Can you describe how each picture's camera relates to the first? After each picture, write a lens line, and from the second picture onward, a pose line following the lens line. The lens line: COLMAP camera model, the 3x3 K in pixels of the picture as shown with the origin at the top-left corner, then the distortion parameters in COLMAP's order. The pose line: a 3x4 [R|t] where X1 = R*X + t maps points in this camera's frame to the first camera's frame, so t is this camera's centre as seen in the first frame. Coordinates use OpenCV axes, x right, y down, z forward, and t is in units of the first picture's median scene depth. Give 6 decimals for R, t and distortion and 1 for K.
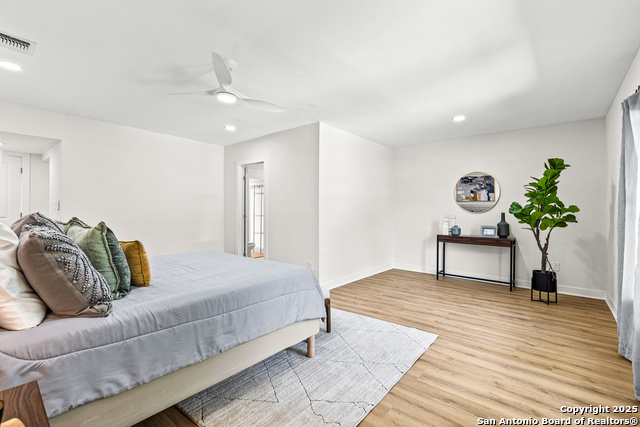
lens RADIAL K [[290.3, 0, 321.7], [0, 290.3, 211.6], [0, 0, 1]] dist [0.000993, 0.000236]
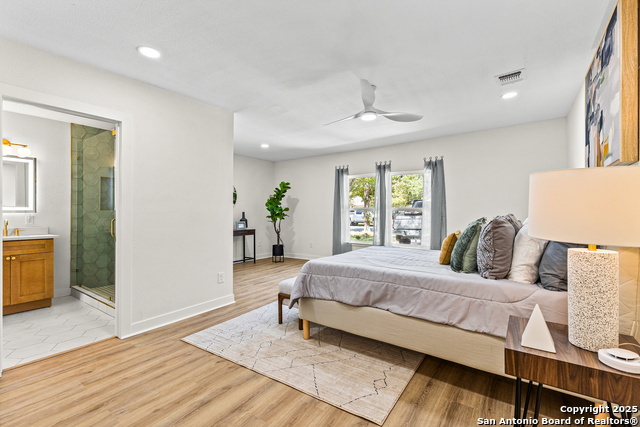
lens RADIAL K [[290.3, 0, 321.7], [0, 290.3, 211.6], [0, 0, 1]] dist [0.000993, 0.000236]
pose [[-0.081117, -0.006993, 0.996680, -1.052404], [-0.000476, 0.999976, 0.006977, -0.014511], [-0.996704, 0.000092, -0.081118, 0.875076]]
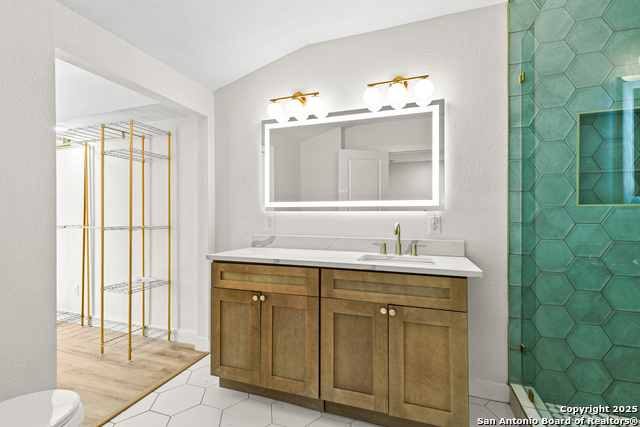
lens RADIAL K [[290.3, 0, 321.7], [0, 290.3, 211.6], [0, 0, 1]] dist [0.000993, 0.000236]
pose [[0.933436, -0.005872, 0.358696, -0.289949], [0.008043, 0.999957, -0.004561, -0.000325], [-0.358654, 0.007142, 0.933443, 1.430529]]
